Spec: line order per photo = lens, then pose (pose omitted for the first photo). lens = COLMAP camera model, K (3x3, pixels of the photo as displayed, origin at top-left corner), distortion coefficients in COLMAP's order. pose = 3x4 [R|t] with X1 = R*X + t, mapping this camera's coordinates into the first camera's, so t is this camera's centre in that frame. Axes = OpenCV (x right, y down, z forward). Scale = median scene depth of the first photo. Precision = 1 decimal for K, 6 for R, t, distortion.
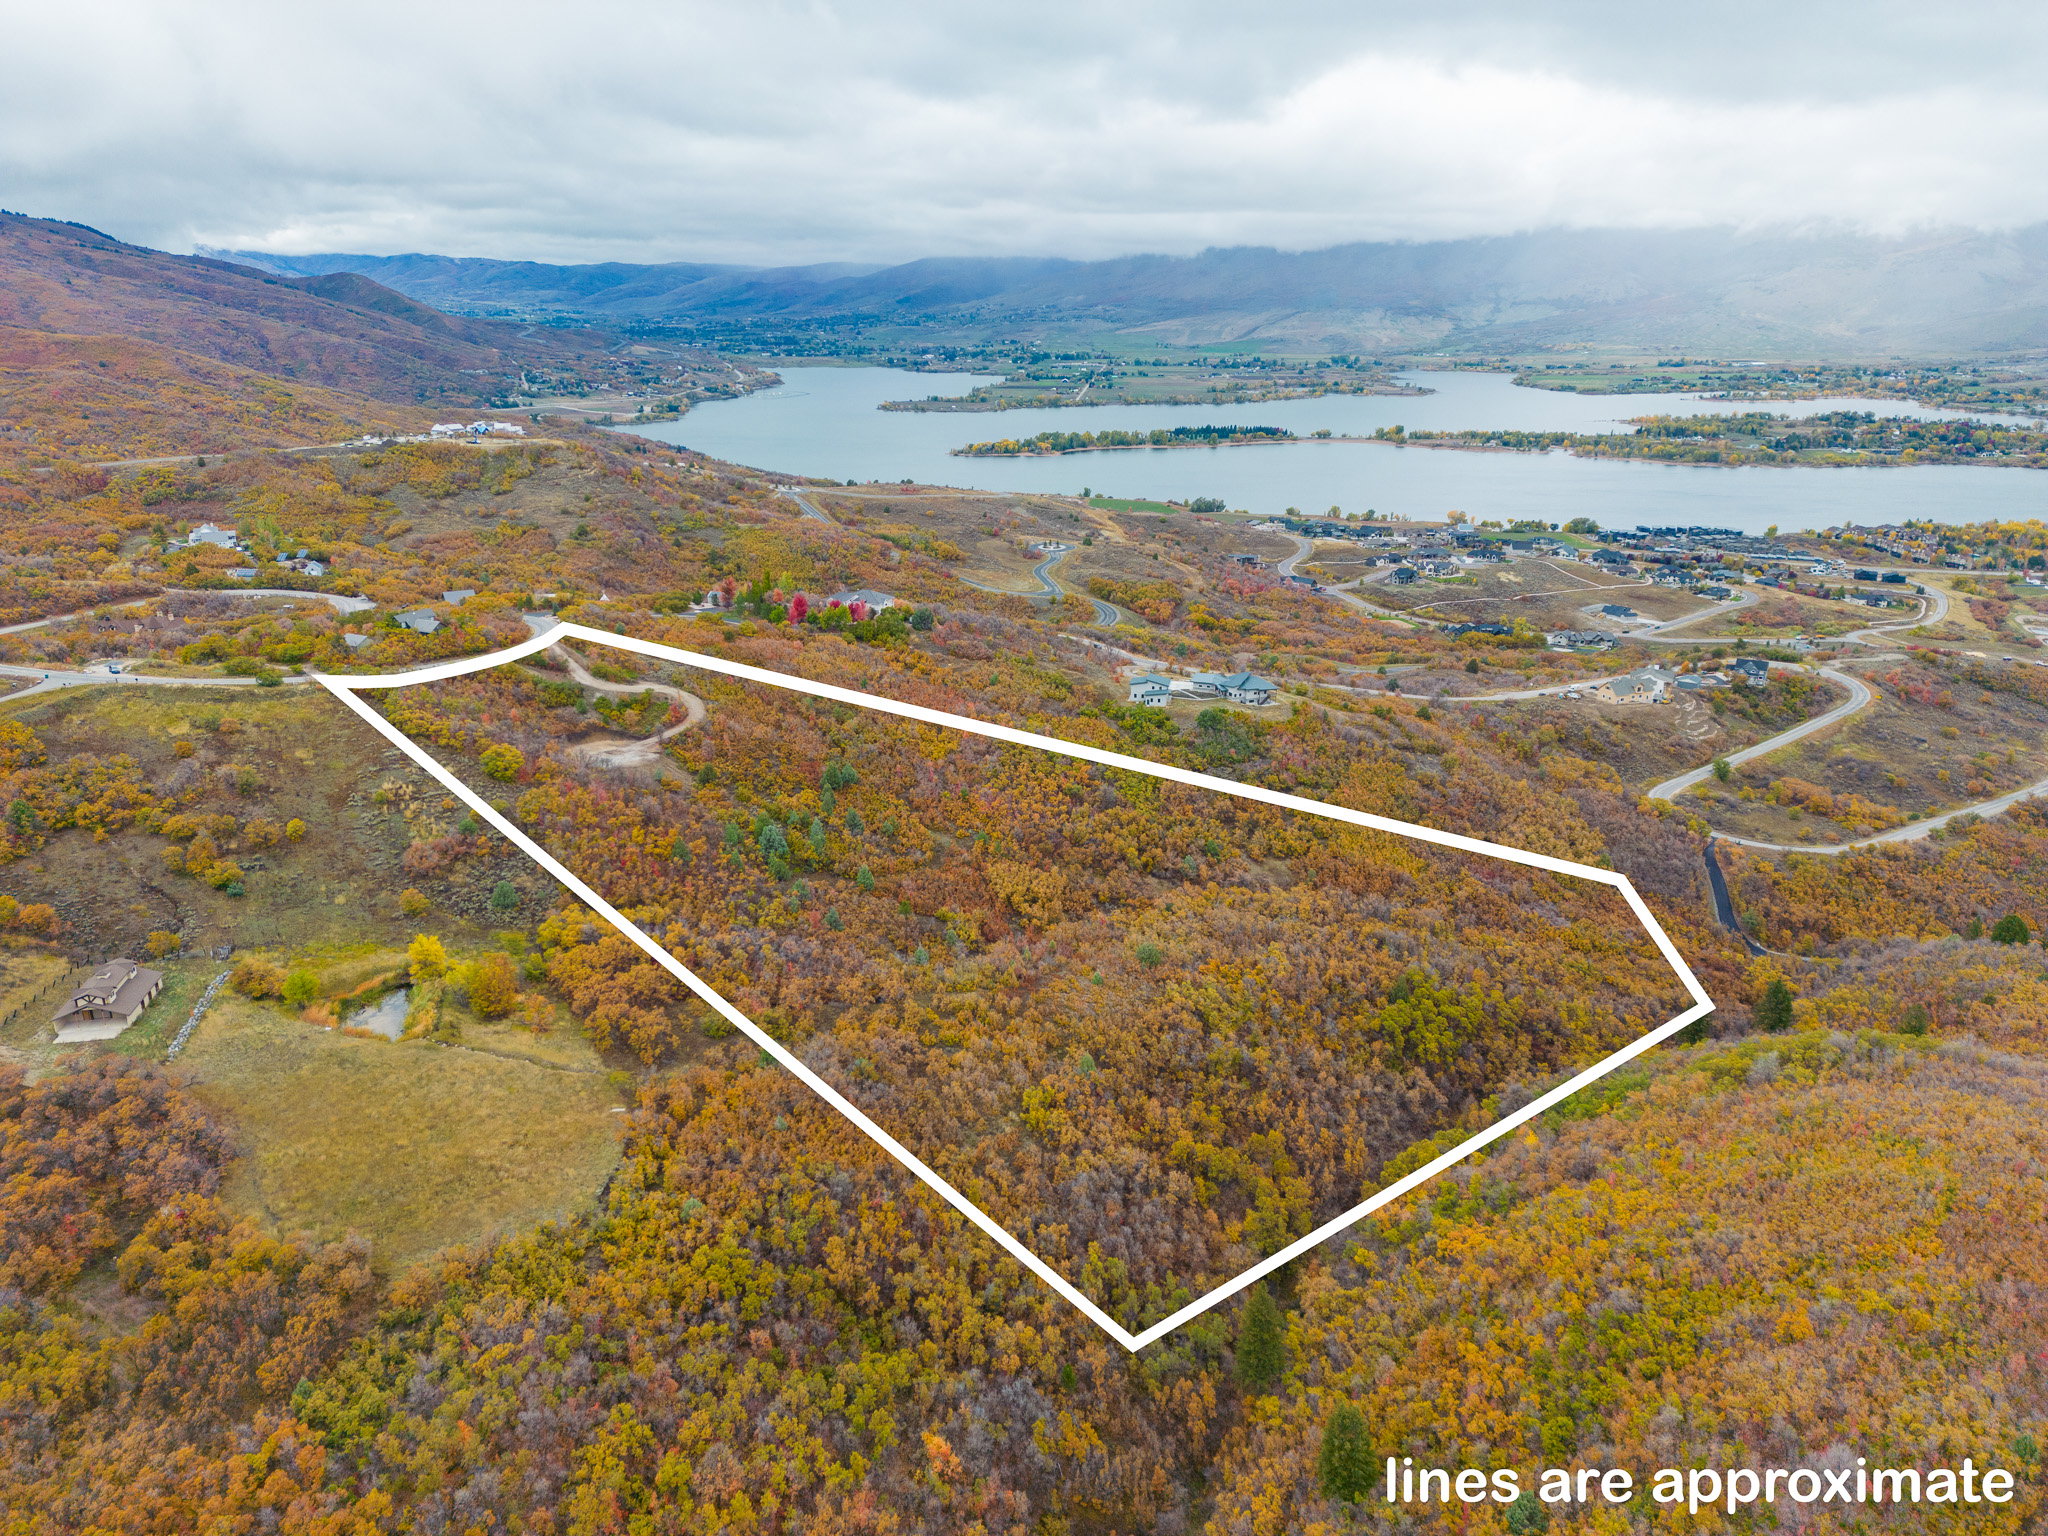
lens RADIAL K [[1411.7, 0, 1024.4], [0, 1411.7, 763.2], [0, 0, 1]] dist [0.096950, -0.096046]
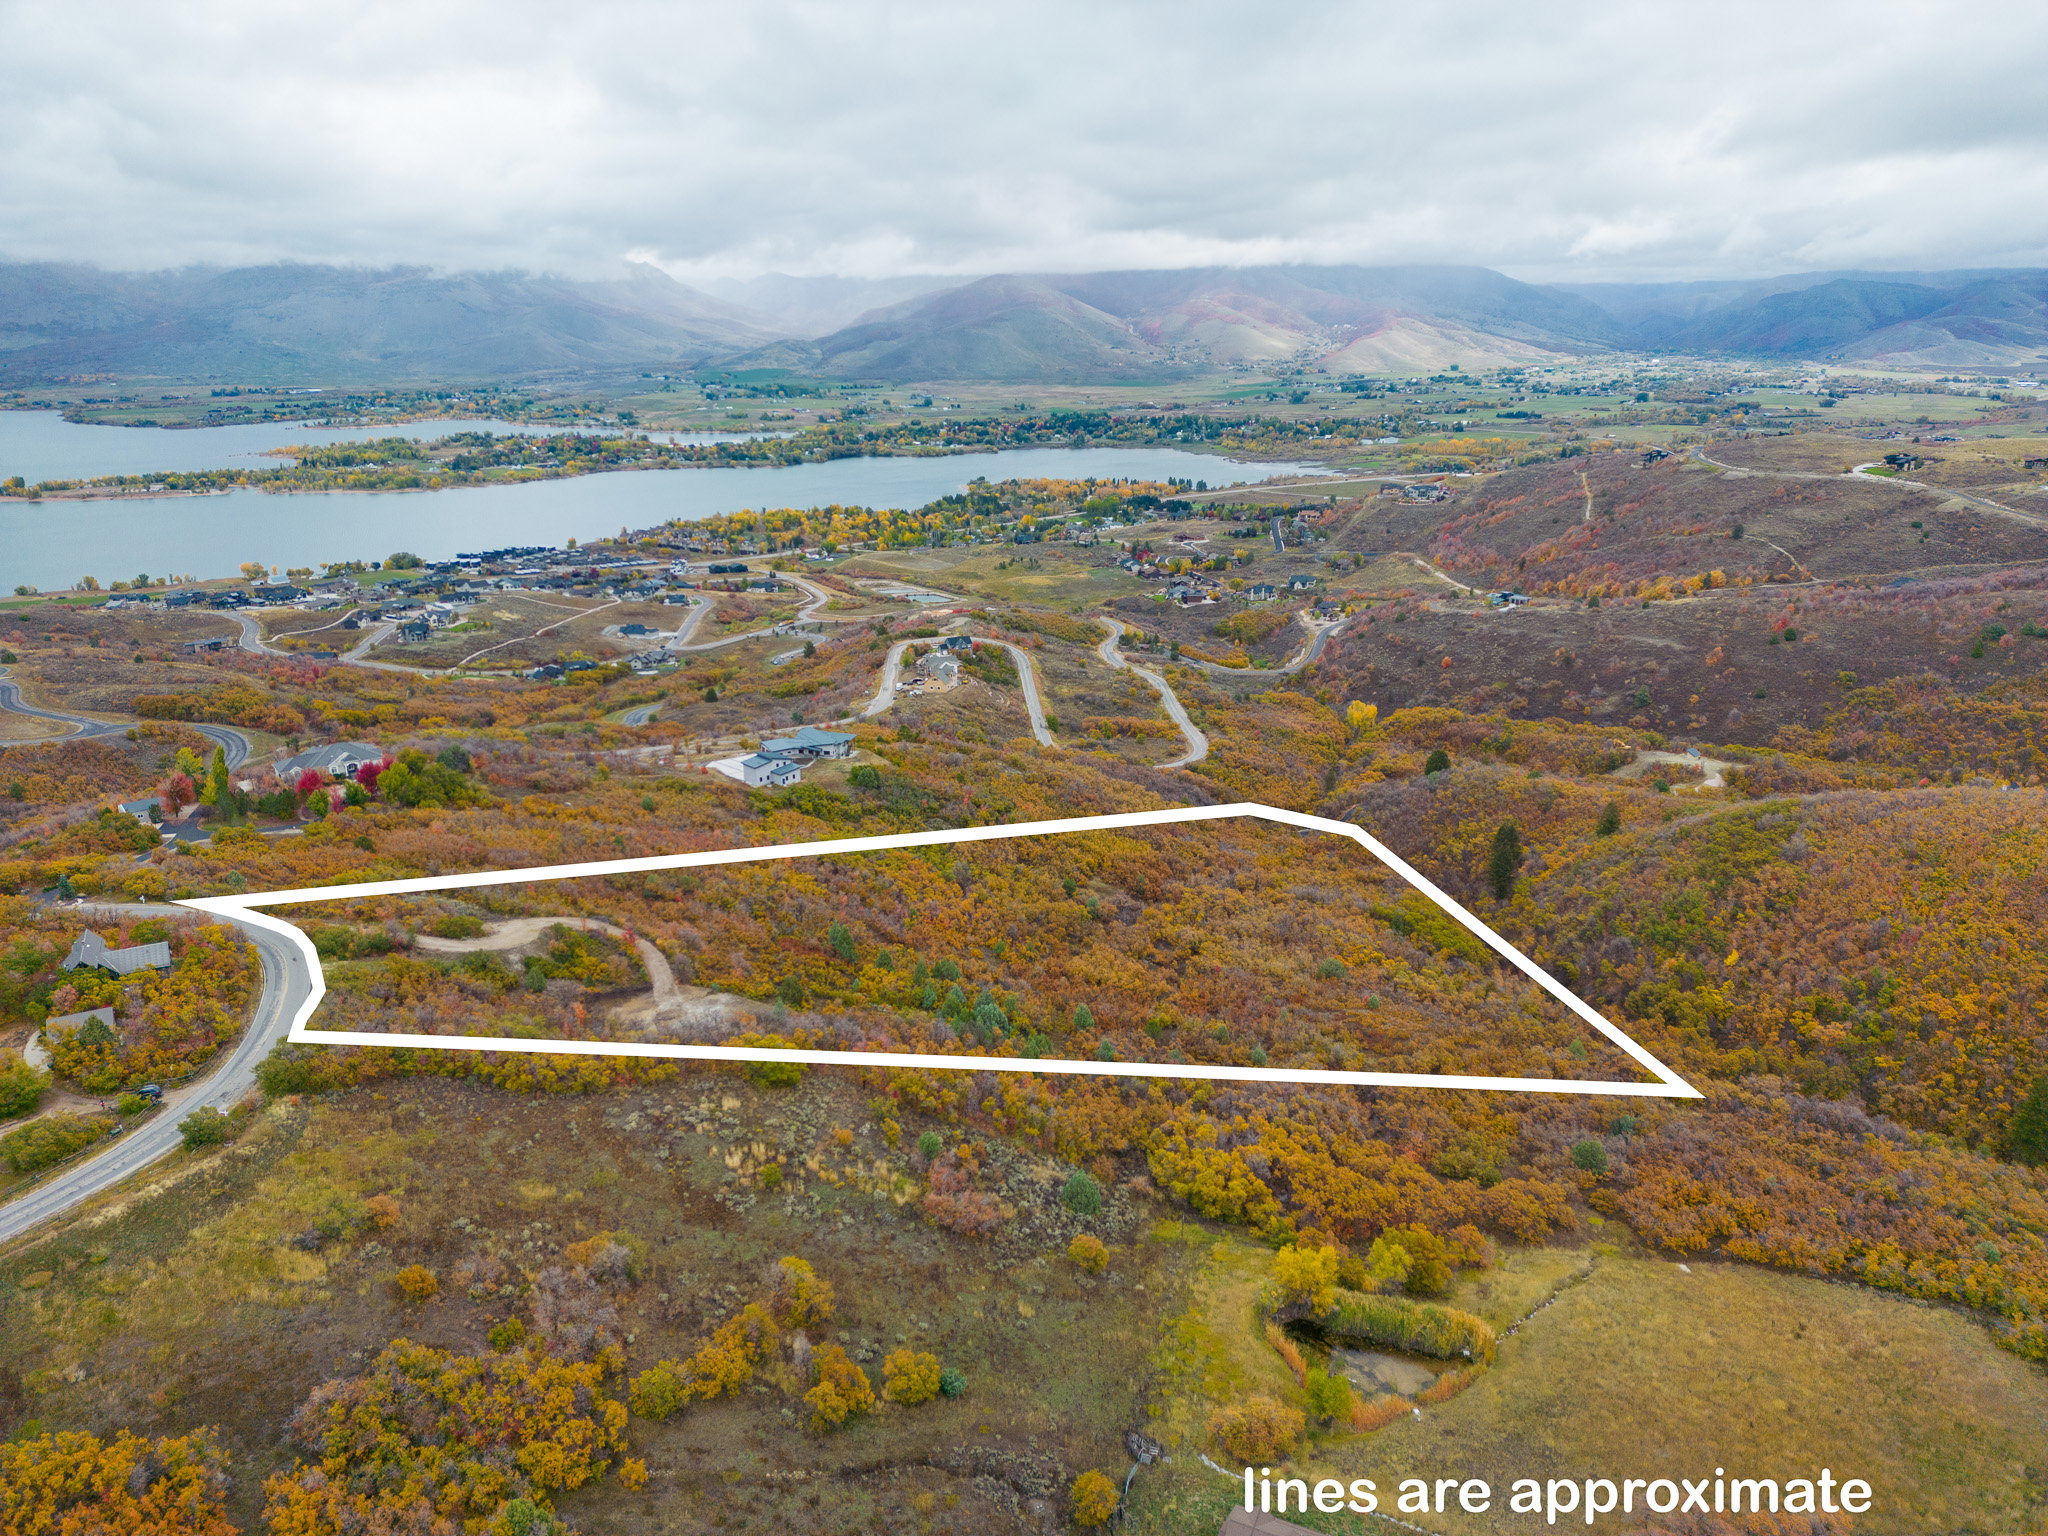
lens RADIAL K [[1411.7, 0, 1028.2], [0, 1411.7, 775.8], [0, 0, 1]] dist [0.096950, -0.096046]
pose [[0.578911, -0.255020, 0.774485, -0.094874], [0.261787, 0.957679, 0.119661, -0.020998], [-0.772224, 0.133478, 0.621171, 0.062234]]
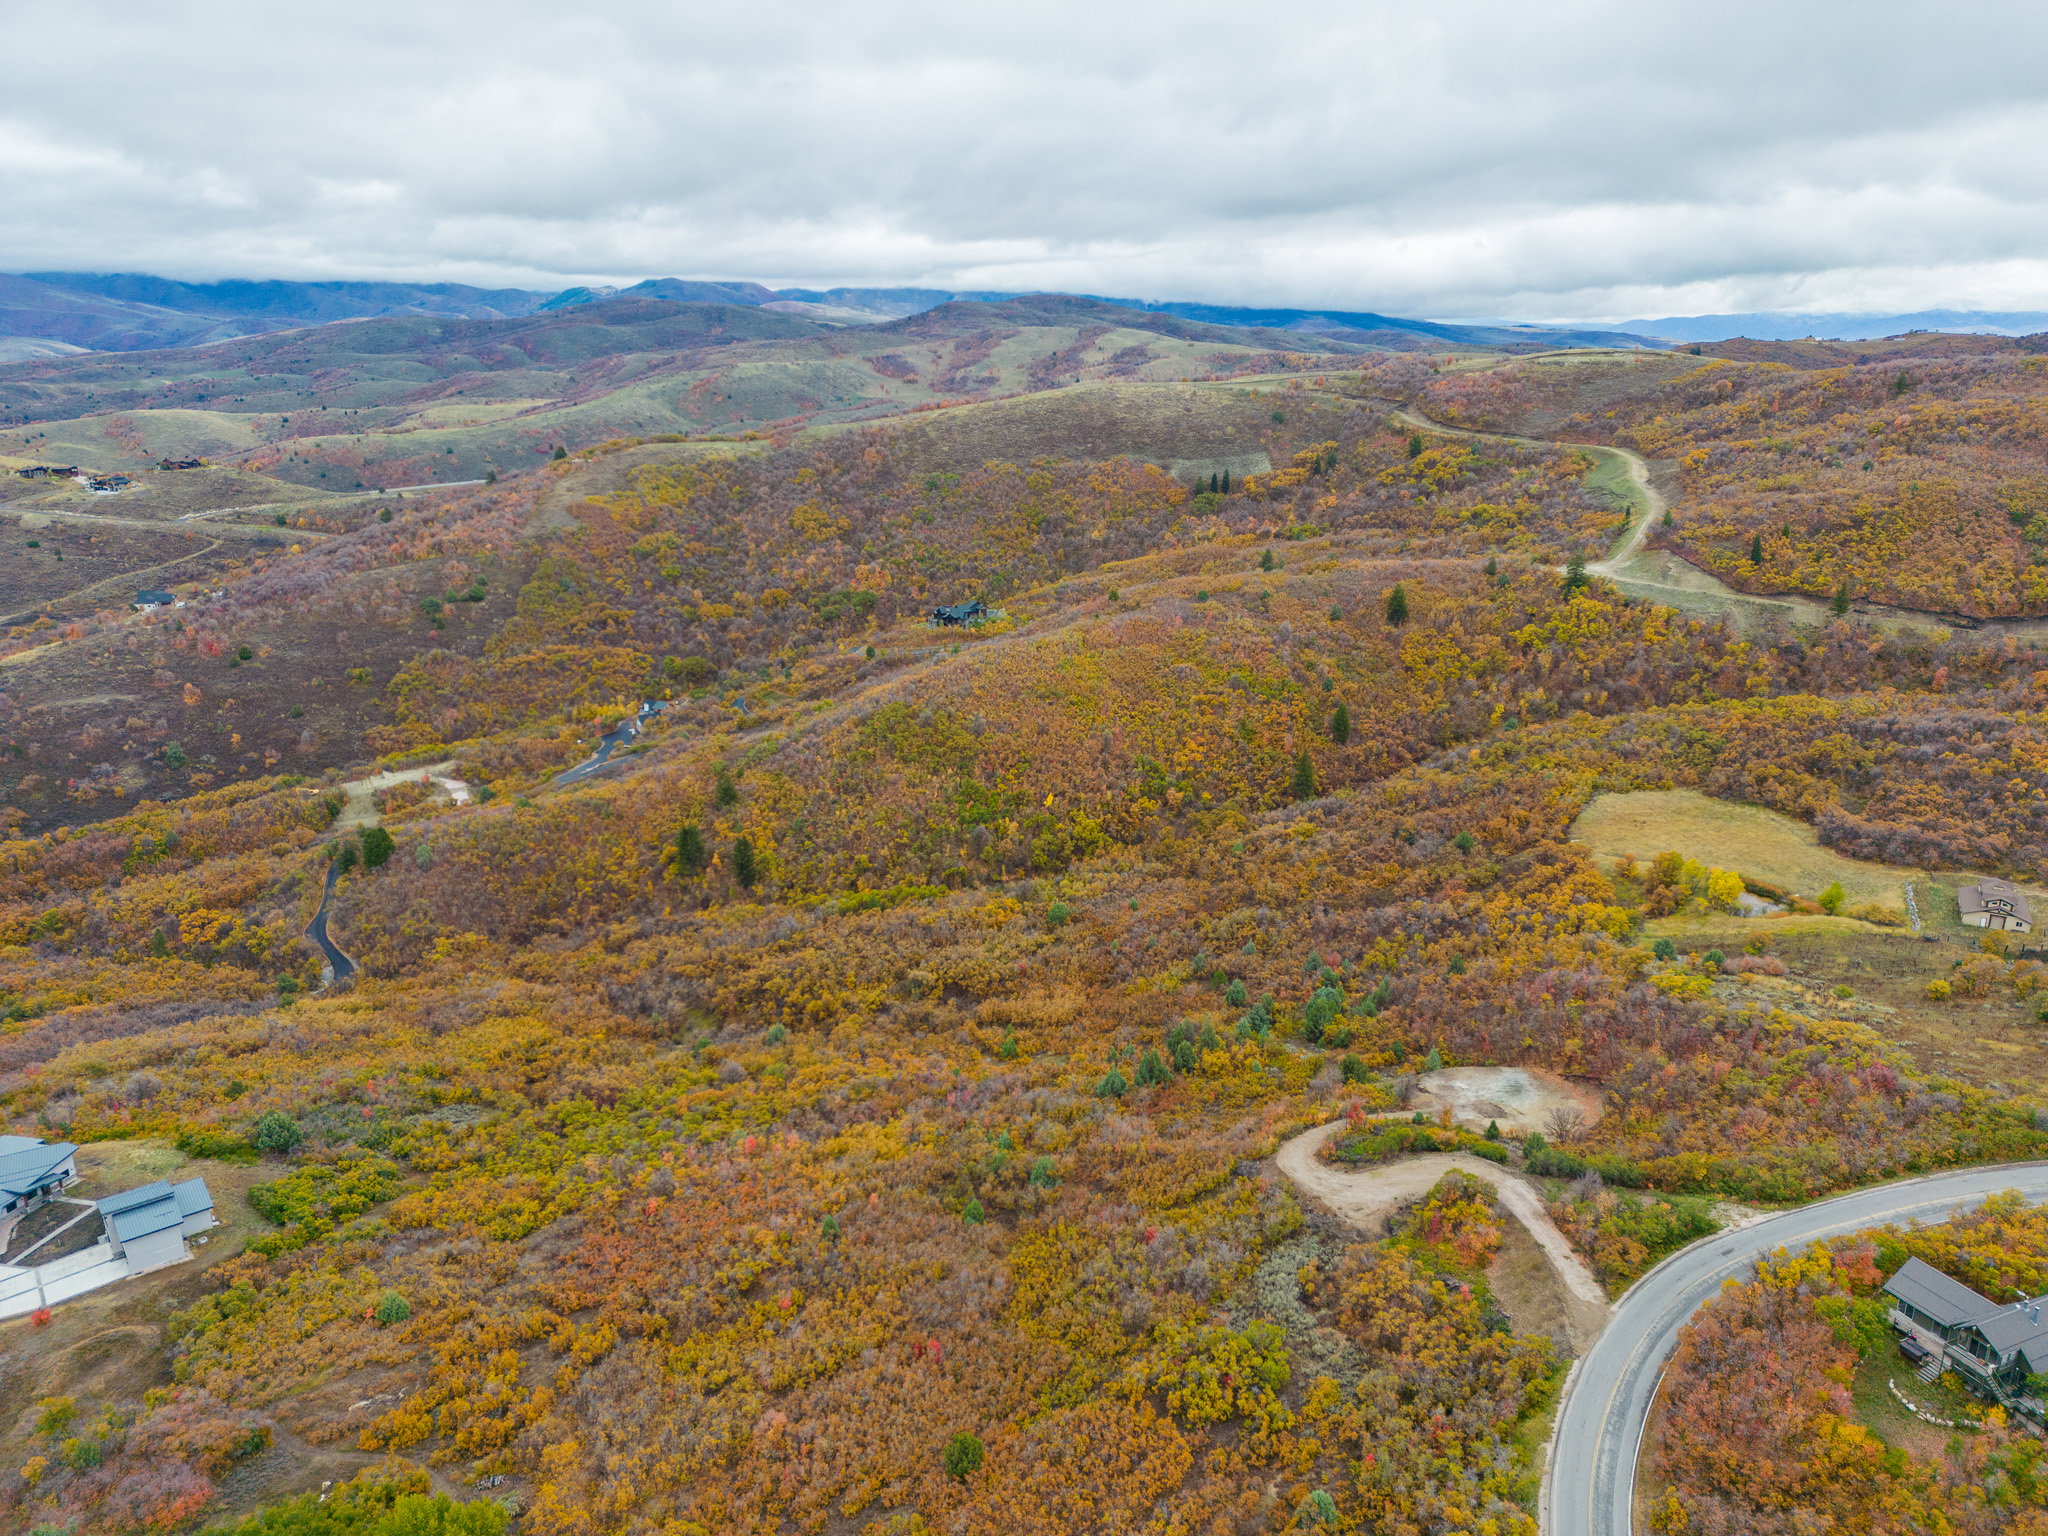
lens RADIAL K [[1411.7, 0, 1026.7], [0, 1411.7, 765.7], [0, 0, 1]] dist [0.096950, -0.096046]
pose [[-0.766478, -0.195131, 0.611911, -0.065873], [0.191671, 0.839824, 0.507896, -0.063792], [-0.613004, 0.506577, -0.606306, 0.196260]]
